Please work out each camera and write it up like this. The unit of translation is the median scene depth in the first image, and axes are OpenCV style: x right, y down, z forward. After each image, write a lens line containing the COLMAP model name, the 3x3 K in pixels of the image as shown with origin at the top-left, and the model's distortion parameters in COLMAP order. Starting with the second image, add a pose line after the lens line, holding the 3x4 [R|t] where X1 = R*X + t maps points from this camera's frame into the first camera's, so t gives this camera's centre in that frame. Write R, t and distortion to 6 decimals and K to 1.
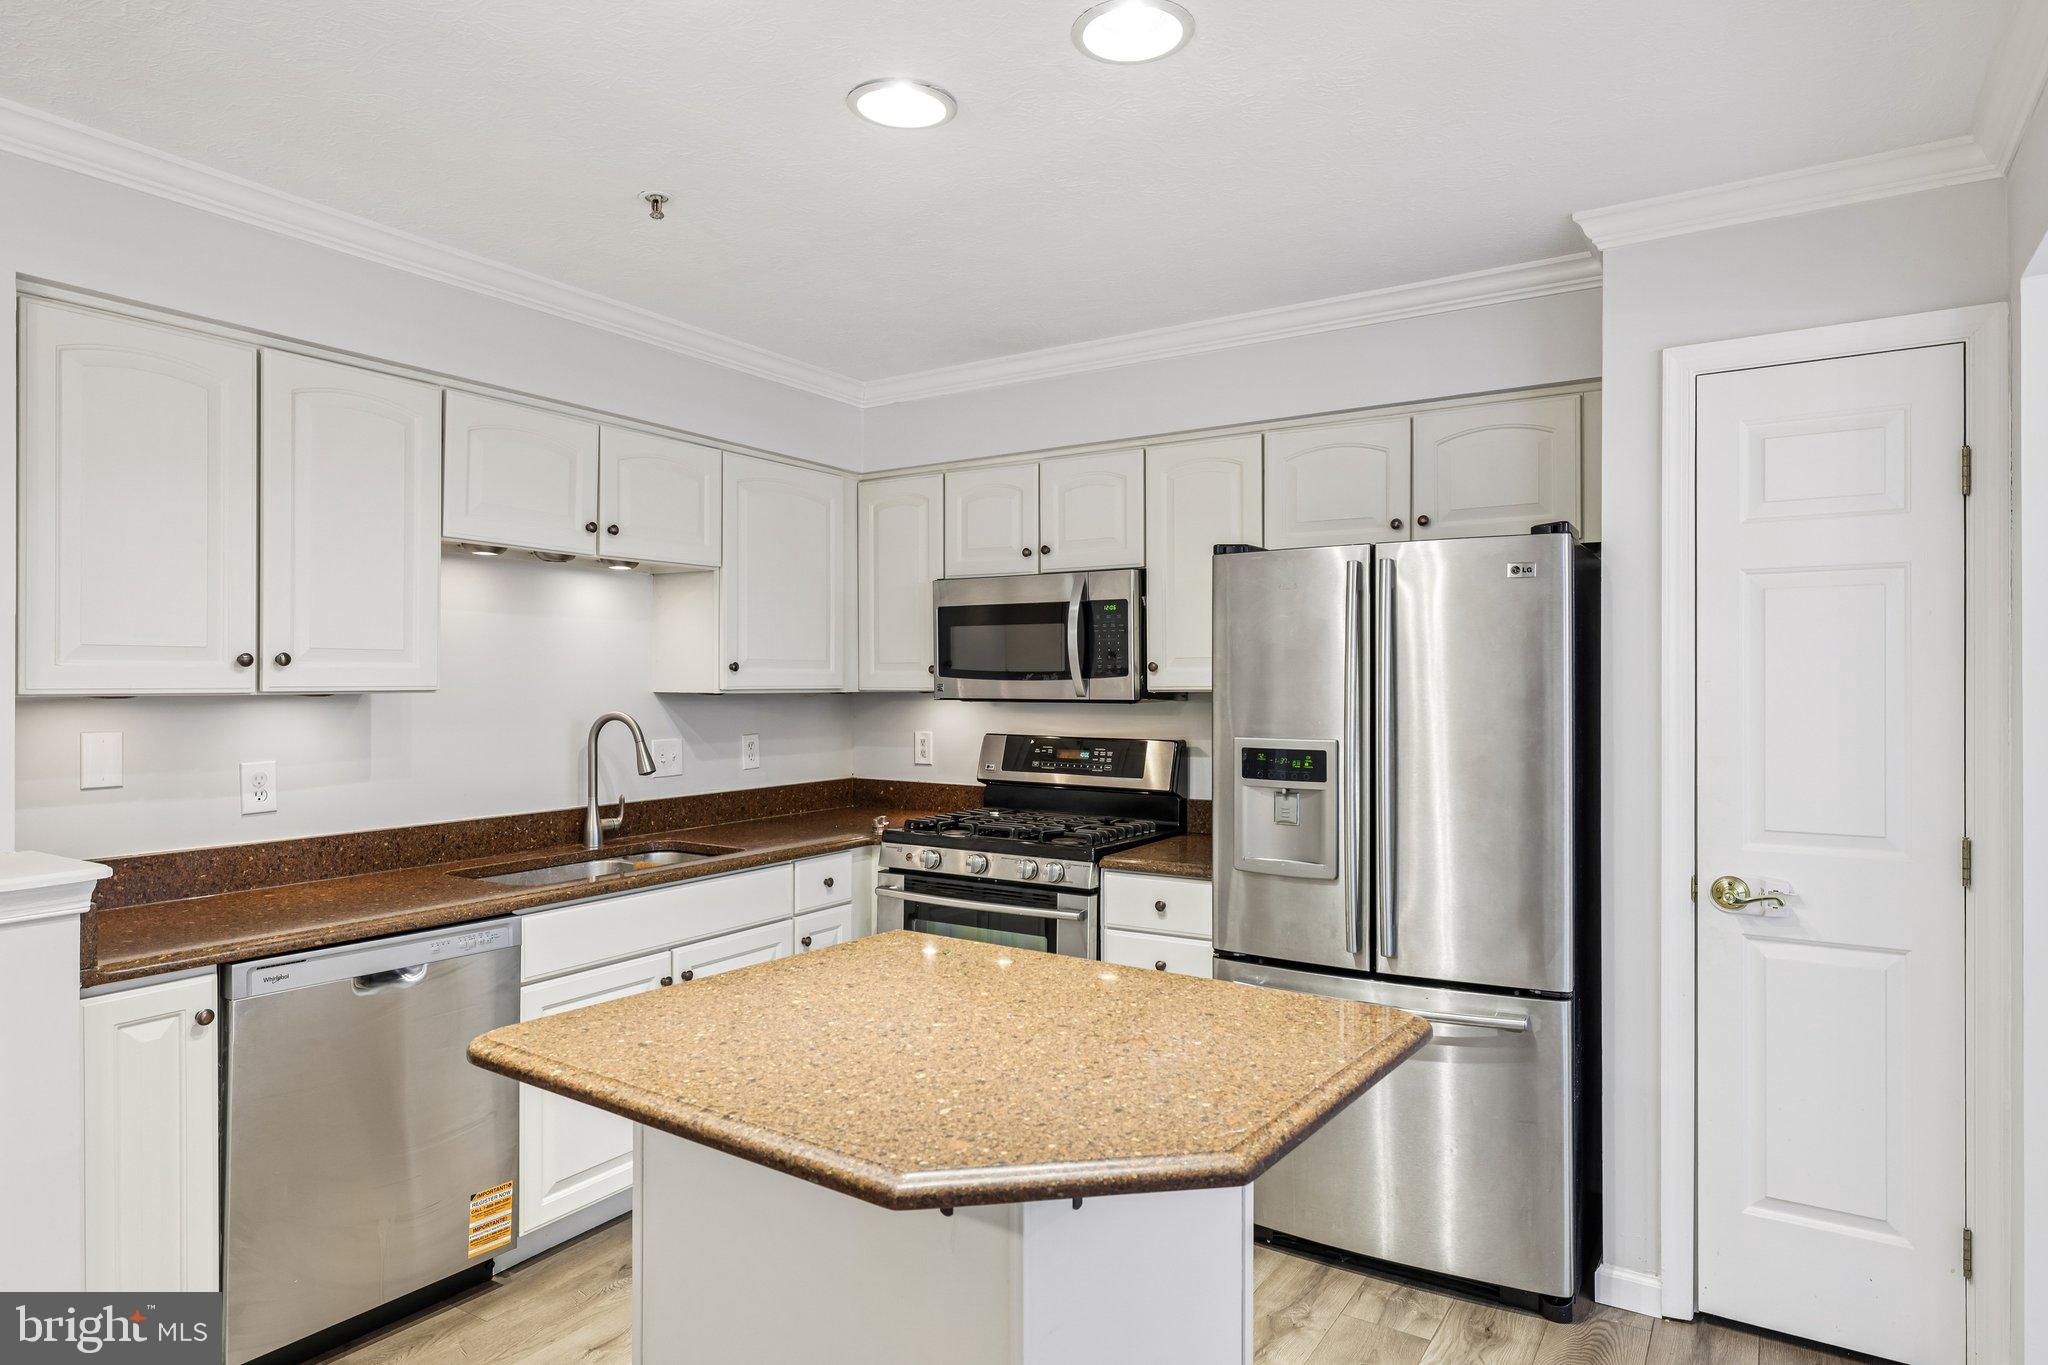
lens RADIAL K [[1171.7, 0, 1024.0], [0, 1171.7, 682.5], [0, 0, 1]] dist [0.001703, 0.000119]
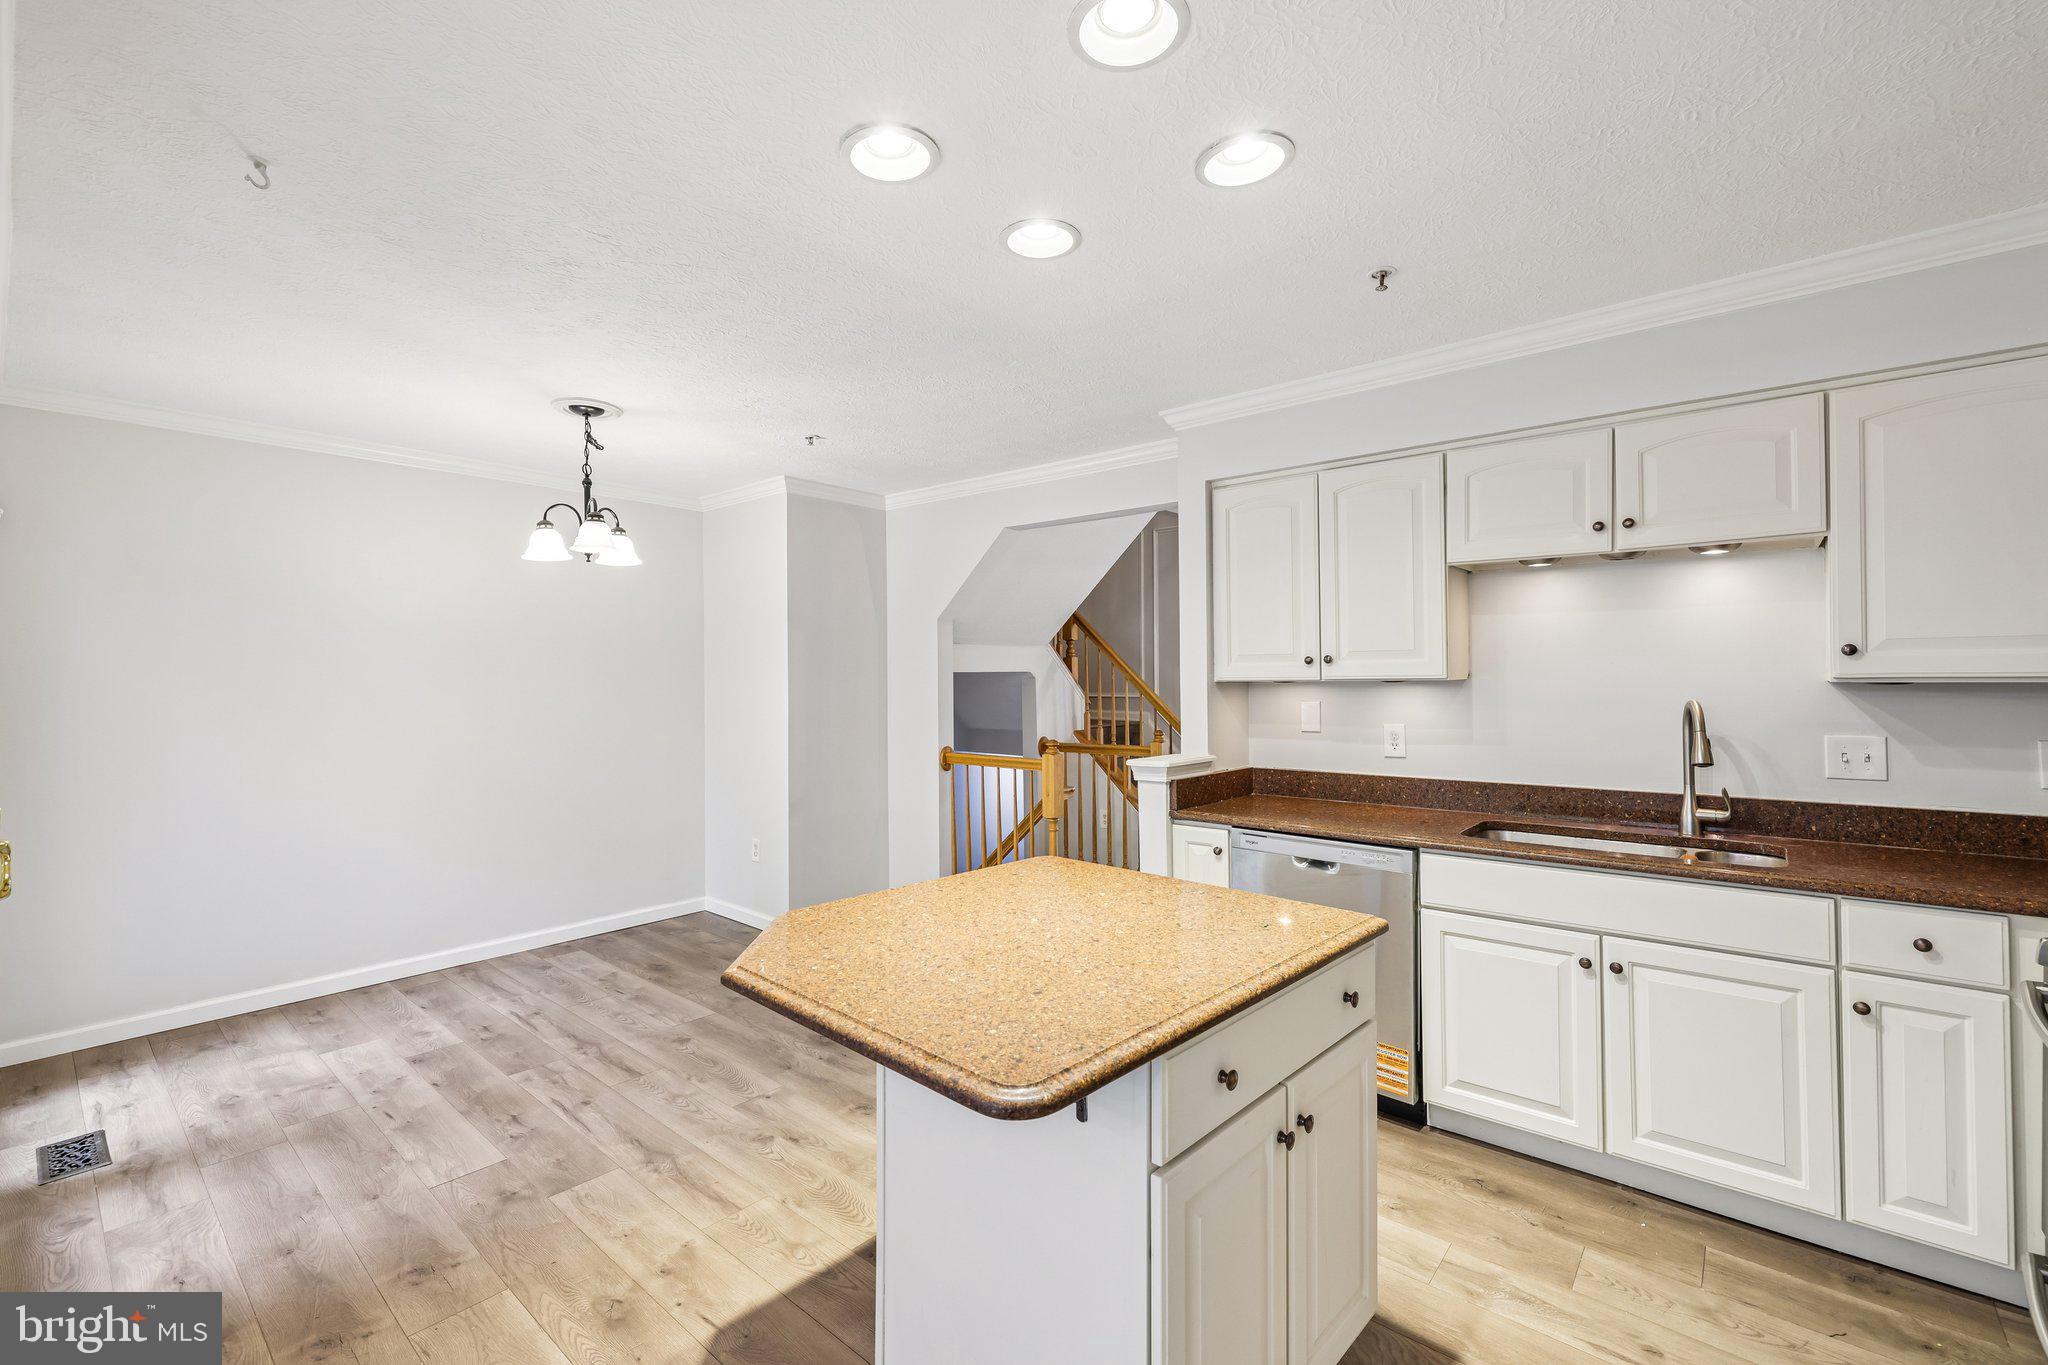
lens RADIAL K [[916.6, 0, 1059.6], [0, 916.6, 674.8], [0, 0, 1]] dist [-0.001547, -0.000342]
pose [[-0.134095, -0.003583, -0.990962, 0.540729], [0.004829, 0.999979, -0.004269, 0.004480], [0.990957, -0.005358, -0.134075, 0.640176]]
